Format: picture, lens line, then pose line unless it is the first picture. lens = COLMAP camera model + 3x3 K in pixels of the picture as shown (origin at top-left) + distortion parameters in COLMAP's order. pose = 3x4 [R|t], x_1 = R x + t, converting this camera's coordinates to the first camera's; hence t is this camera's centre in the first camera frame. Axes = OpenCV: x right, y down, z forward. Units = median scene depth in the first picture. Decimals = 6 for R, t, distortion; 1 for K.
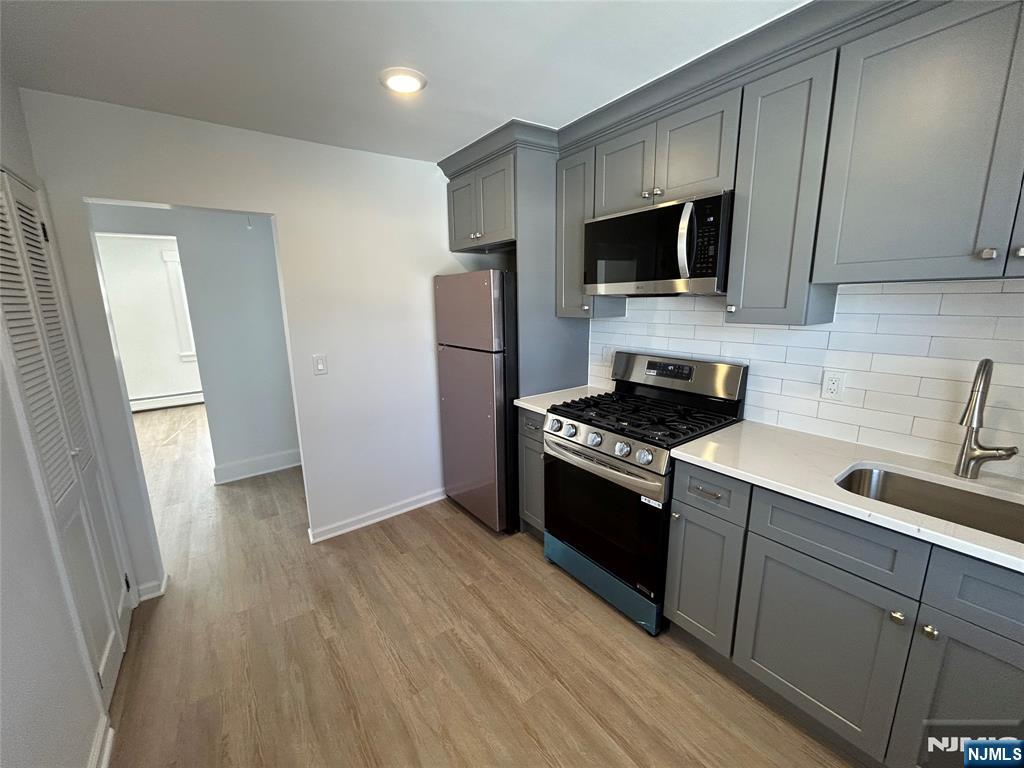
lens RADIAL K [[411.6, 0, 512.3], [0, 411.6, 381.6], [0, 0, 1]] dist [-0.000385, 0.000347]
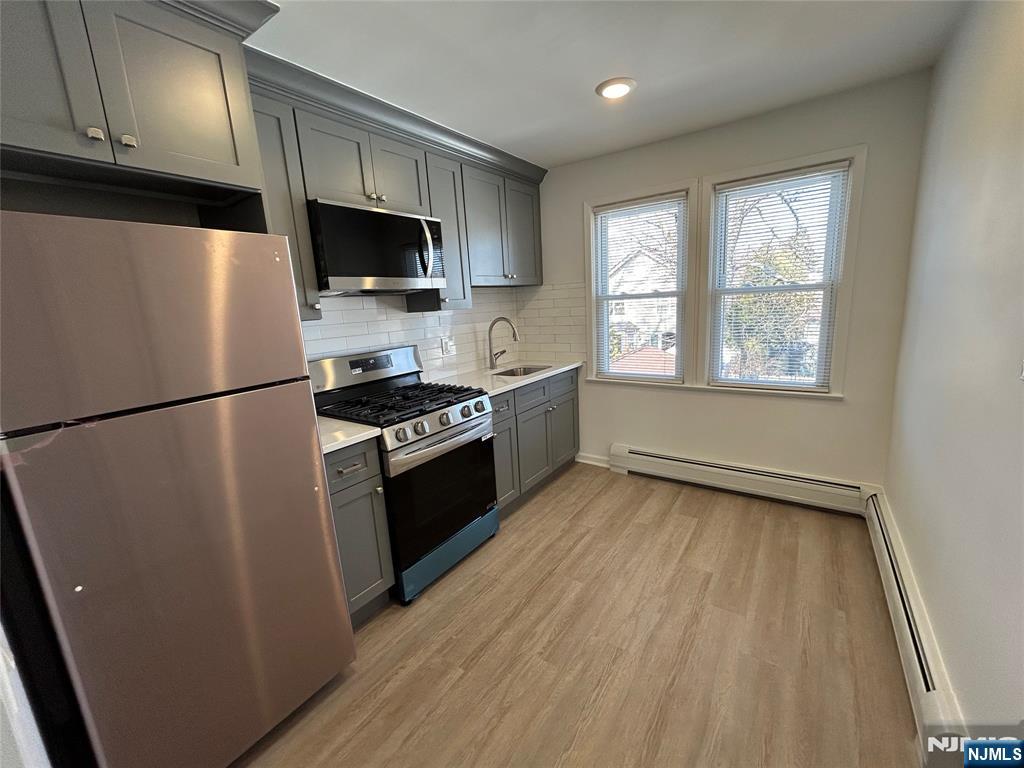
lens RADIAL K [[411.6, 0, 512.3], [0, 411.6, 381.6], [0, 0, 1]] dist [-0.000385, 0.000347]
pose [[-0.305534, -0.147450, 0.940695, -0.893574], [0.252910, 0.939884, 0.229467, -0.164384], [-0.917979, 0.308022, -0.249875, 1.127439]]
